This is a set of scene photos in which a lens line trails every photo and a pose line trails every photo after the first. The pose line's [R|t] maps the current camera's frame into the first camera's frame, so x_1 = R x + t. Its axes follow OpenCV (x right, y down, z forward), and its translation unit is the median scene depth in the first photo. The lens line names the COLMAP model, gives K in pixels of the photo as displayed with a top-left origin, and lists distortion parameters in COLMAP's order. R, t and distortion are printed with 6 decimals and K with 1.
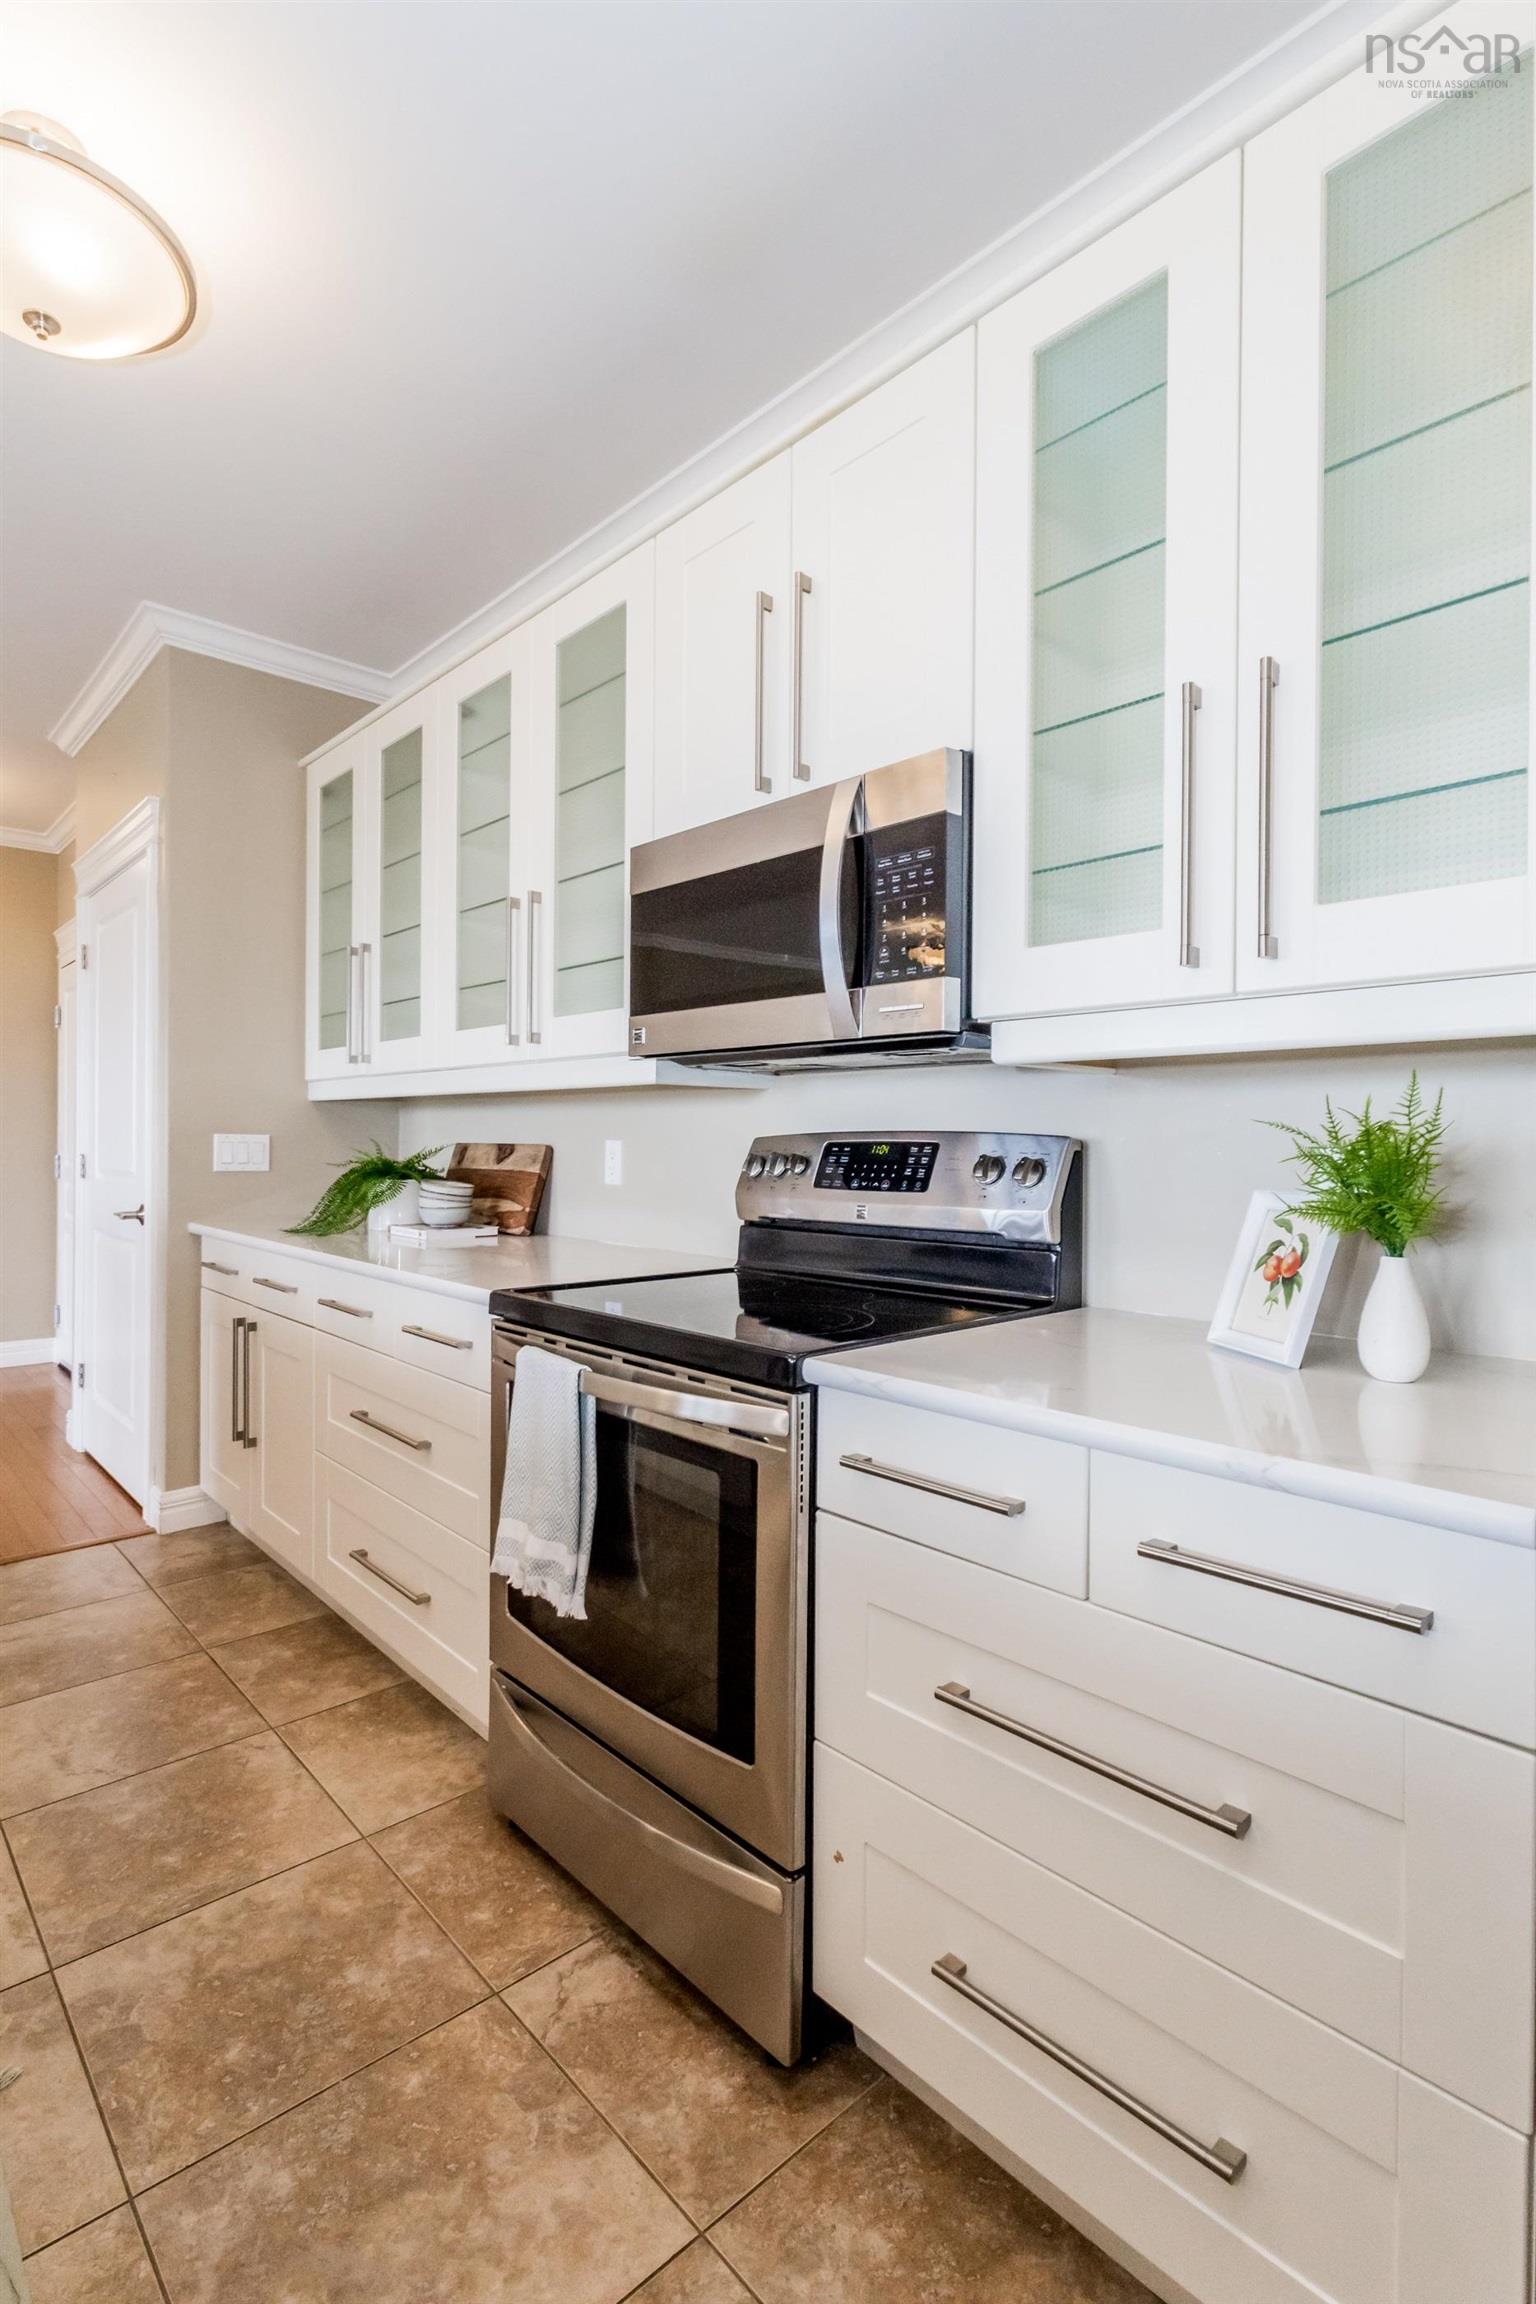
lens RADIAL K [[1109.0, 0, 763.3], [0, 1109.0, 1152.9], [0, 0, 1]] dist [-0.001023, -0.000434]
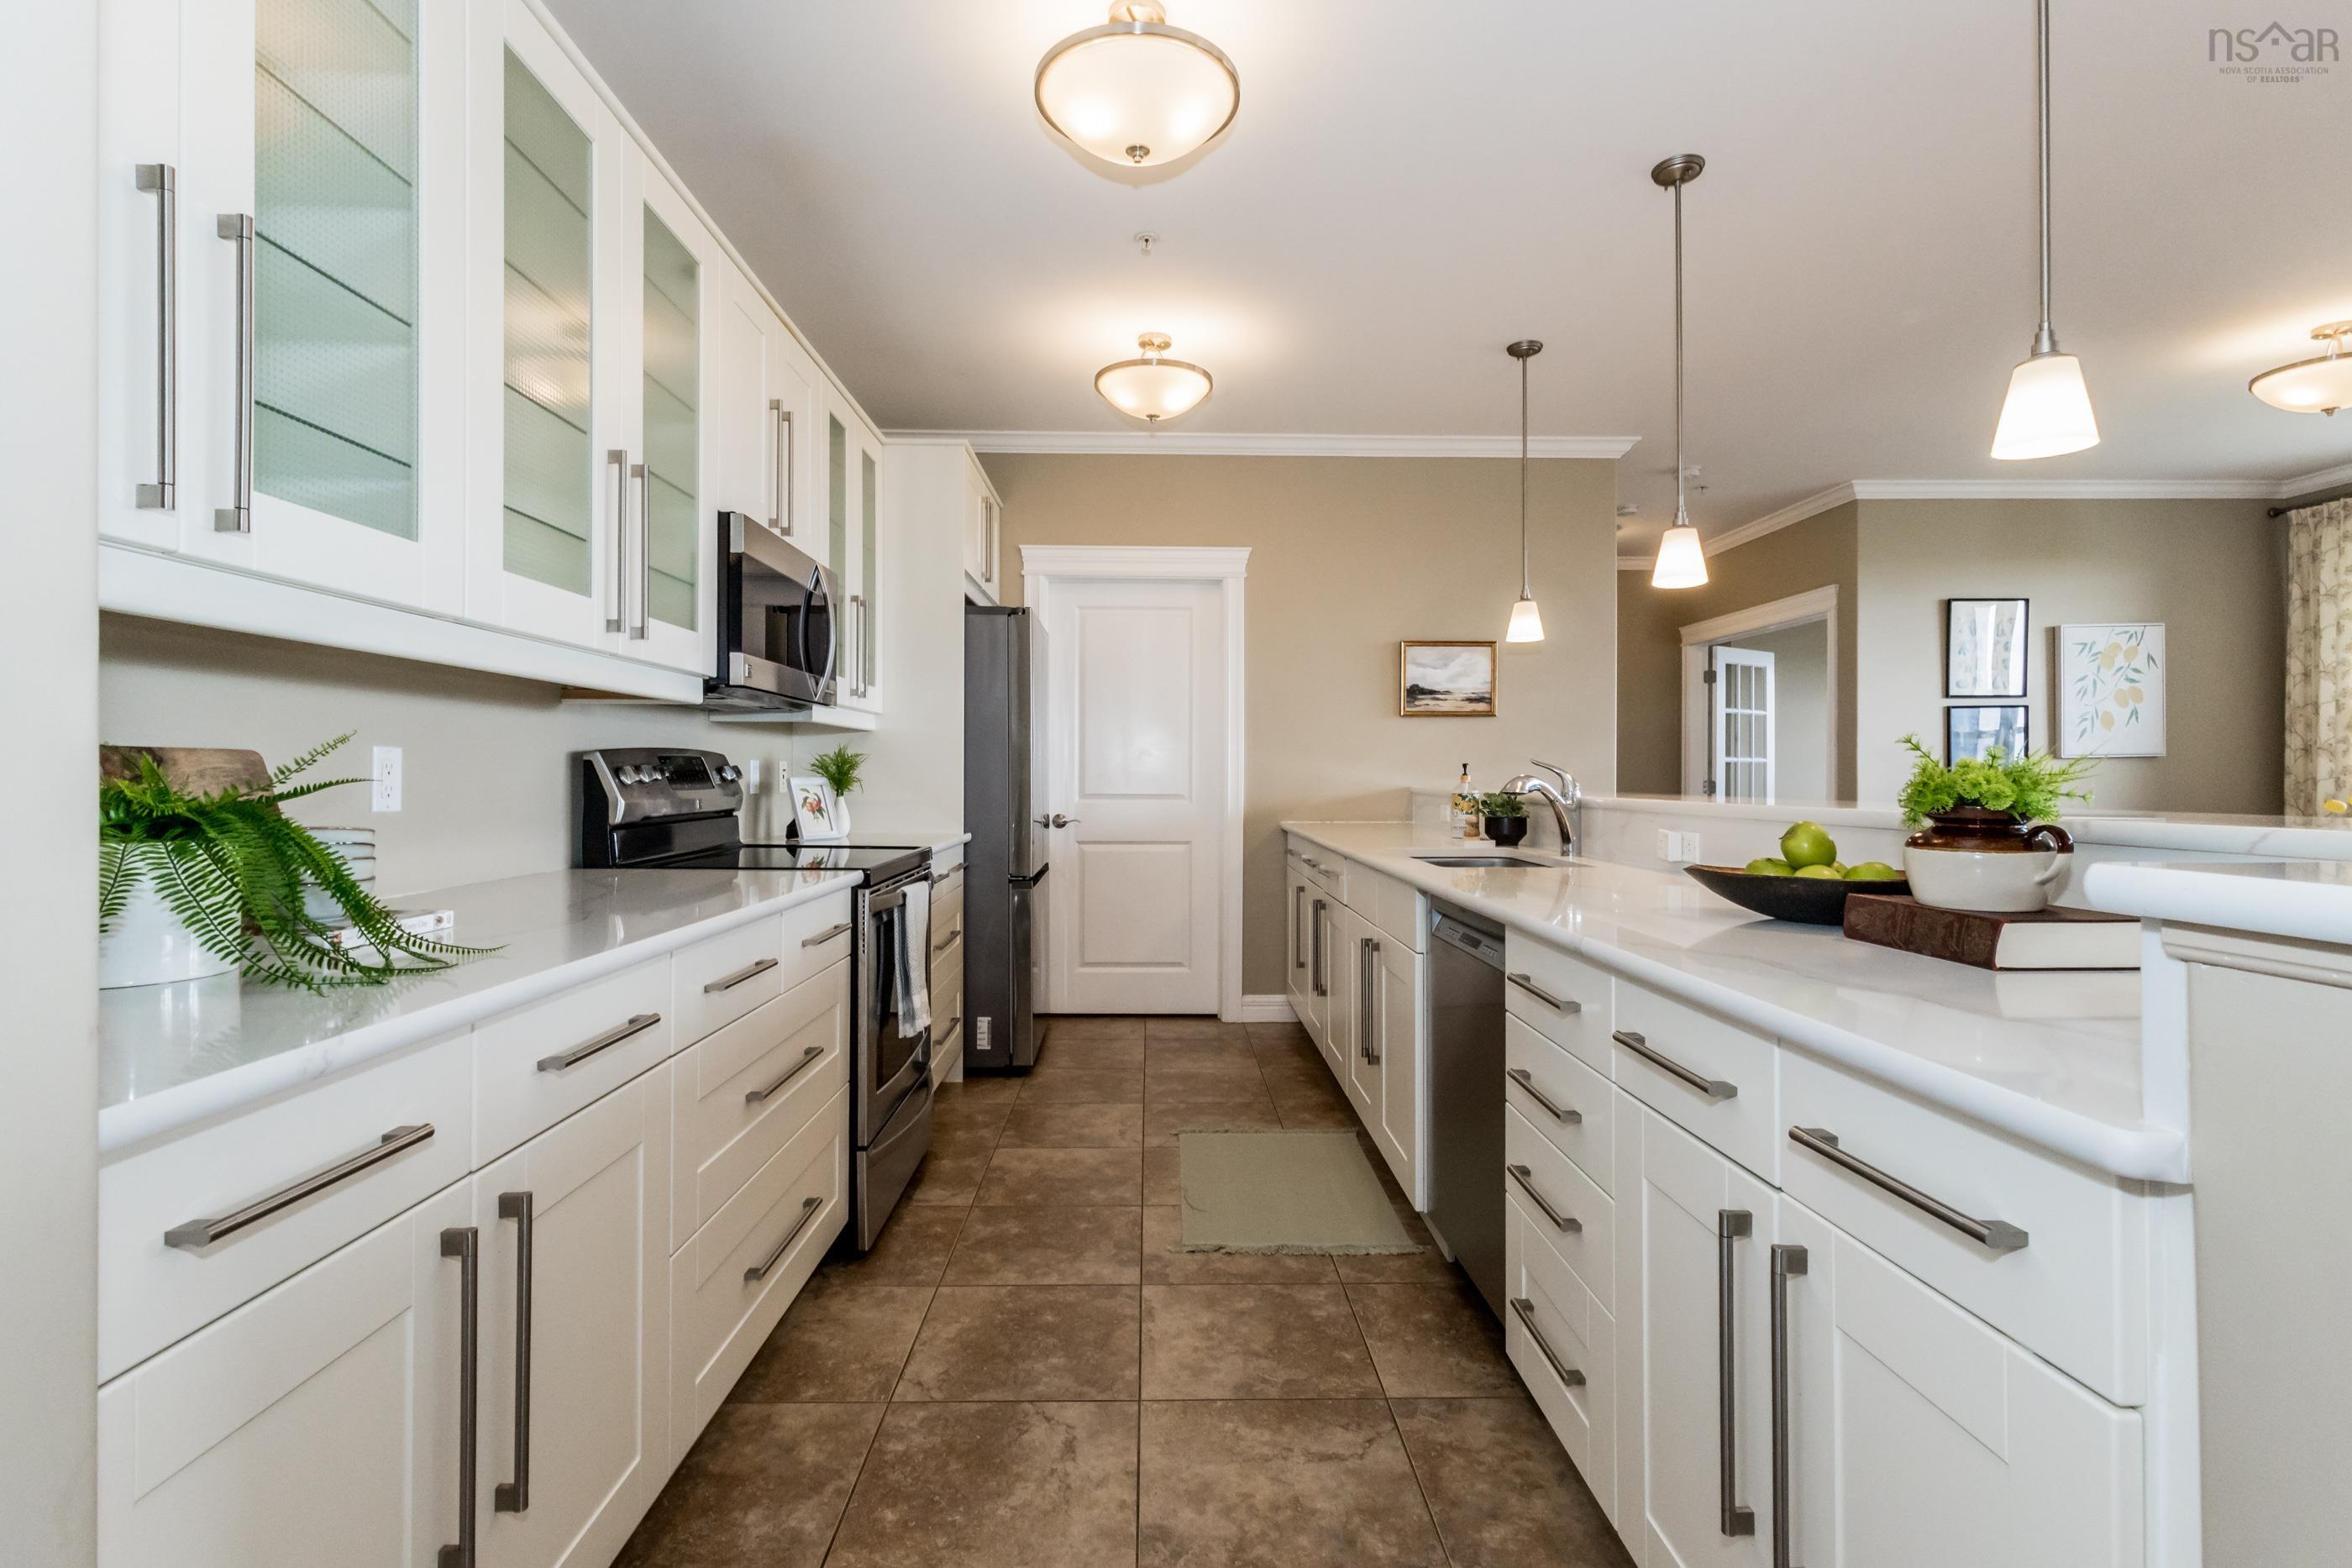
lens RADIAL K [[1078.0, 0, 1171.4], [0, 1078.0, 775.8], [0, 0, 1]] dist [0.001878, -0.000097]
pose [[-0.755416, -0.011812, 0.655139, -1.222117], [-0.004243, 0.999905, 0.013136, -0.005851], [-0.655232, 0.007144, -0.755394, 1.553266]]
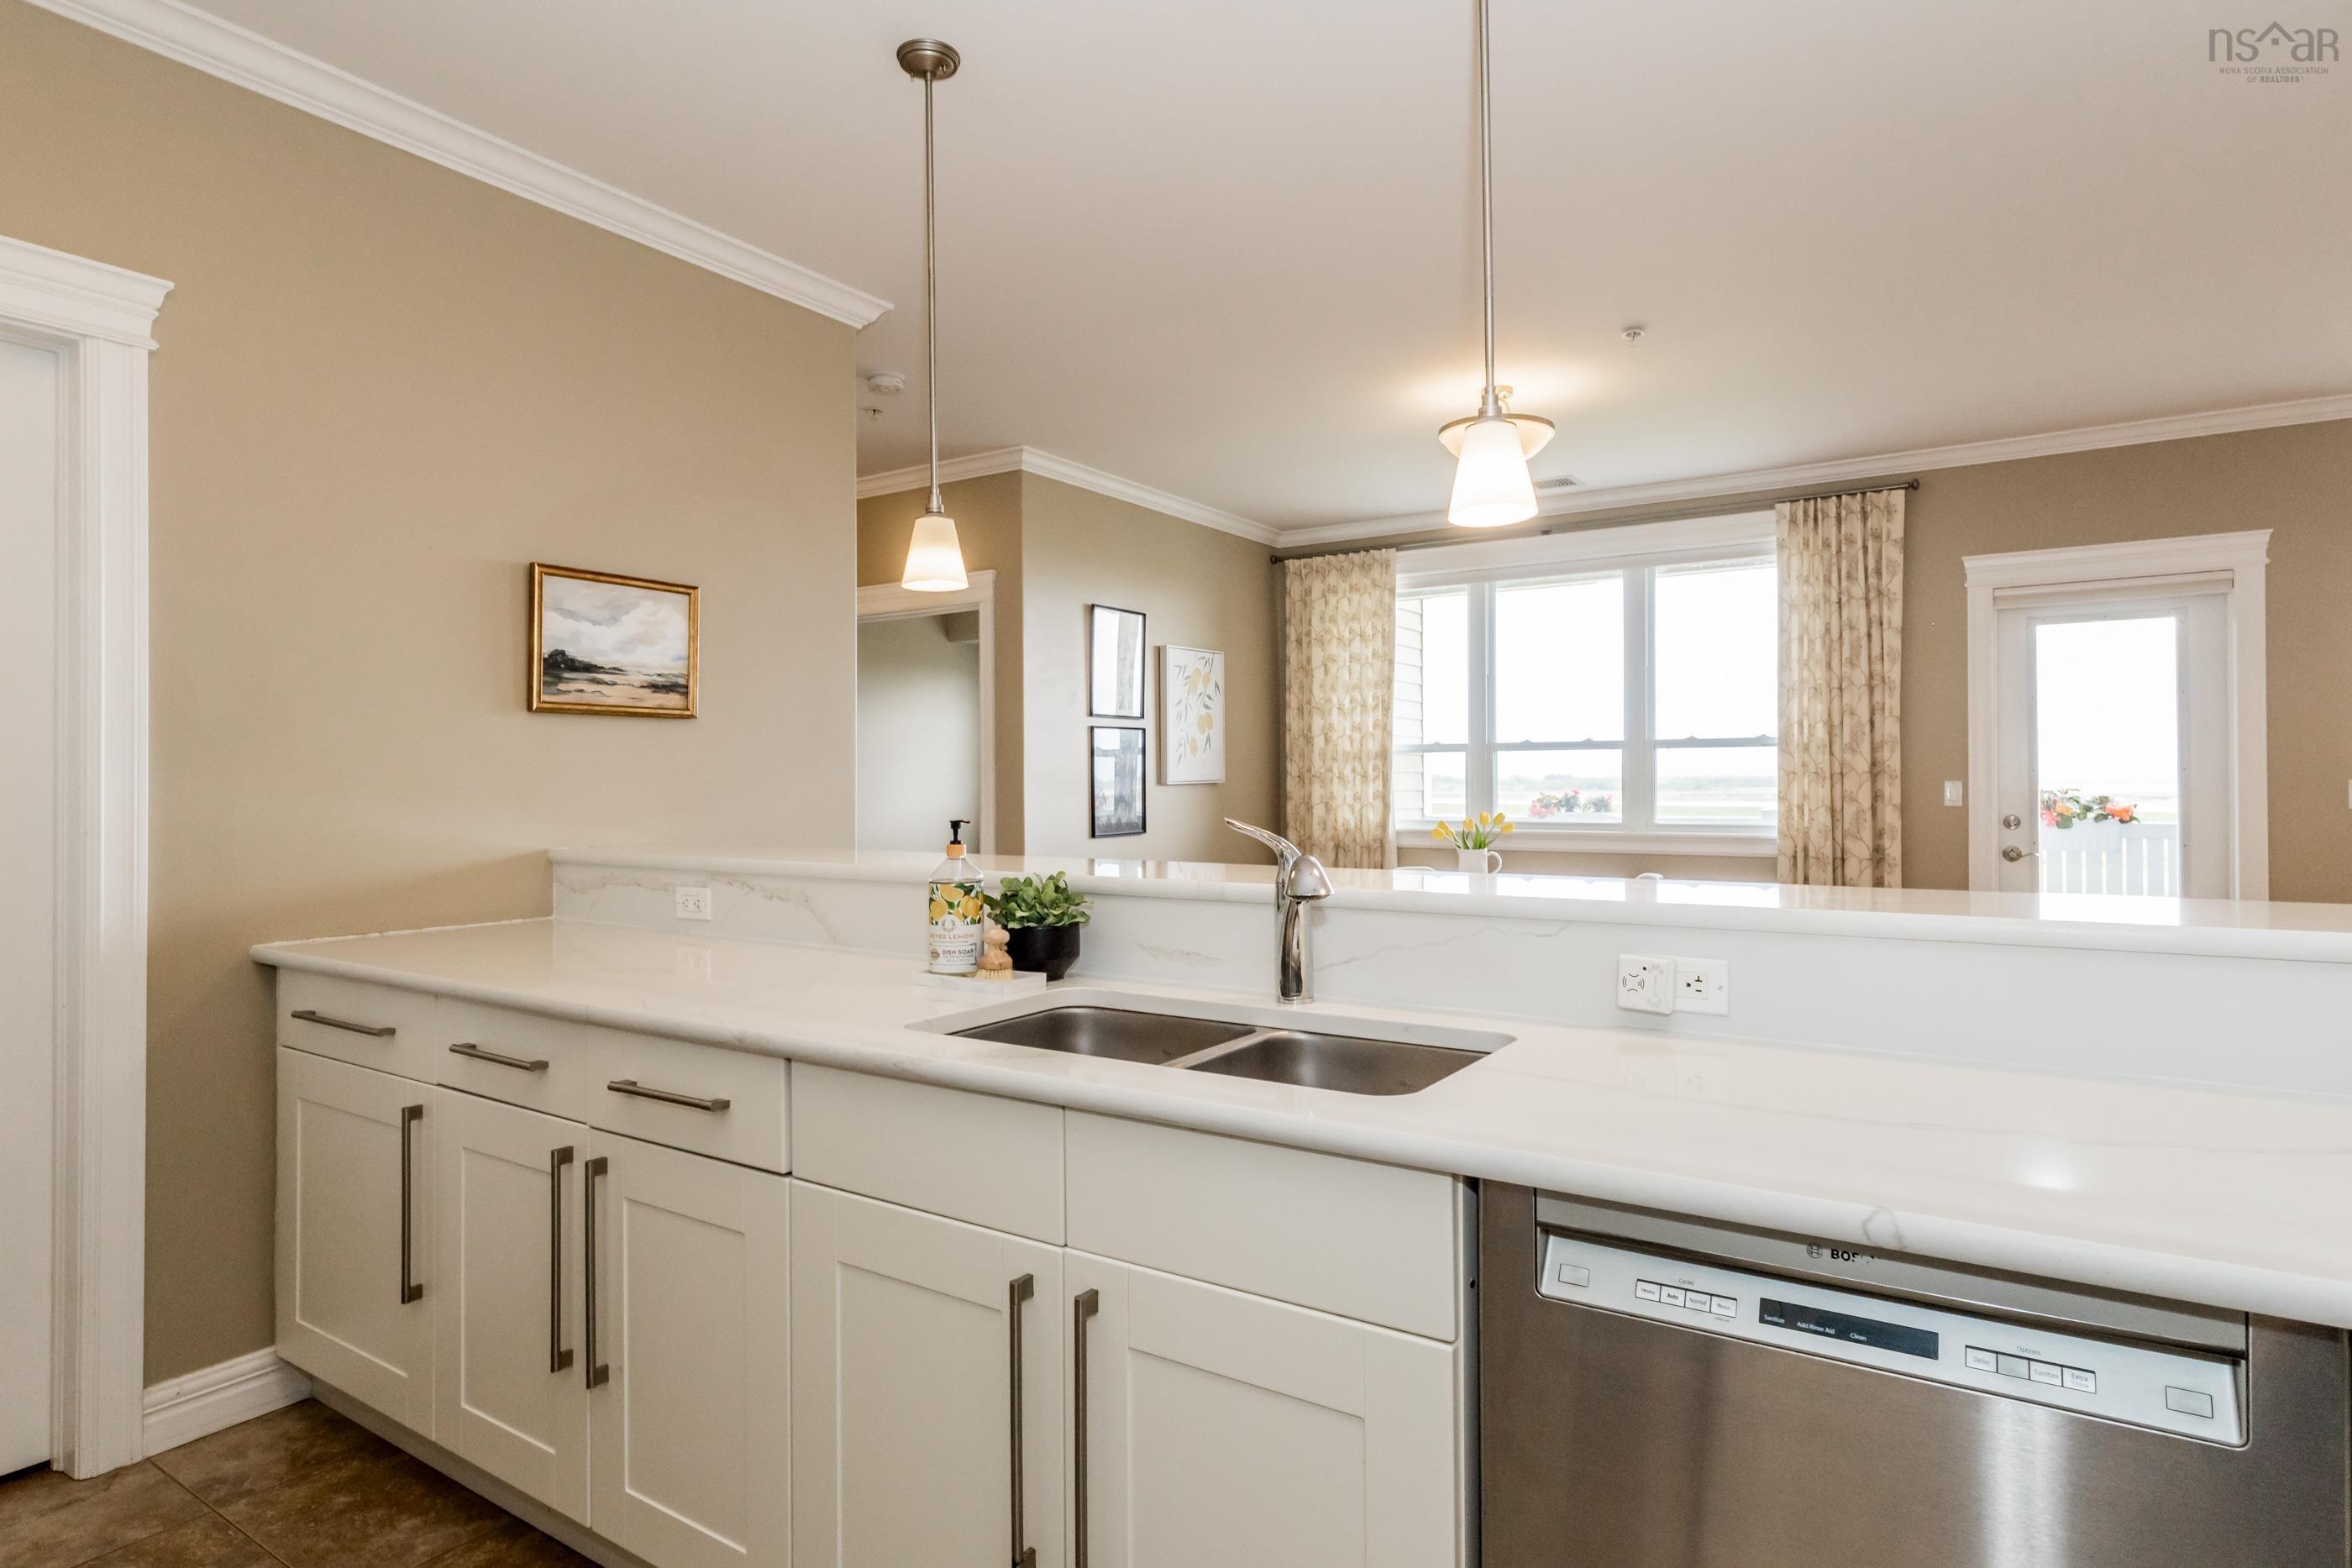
lens RADIAL K [[1266.2, 0, 1179.2], [0, 1266.2, 783.2], [0, 0, 1]] dist [0.000065, -0.000348]
pose [[-0.967573, -0.007074, -0.252492, -0.401121], [-0.008133, 0.999962, 0.003151, -0.037520], [0.252460, 0.005102, -0.967594, 0.983955]]
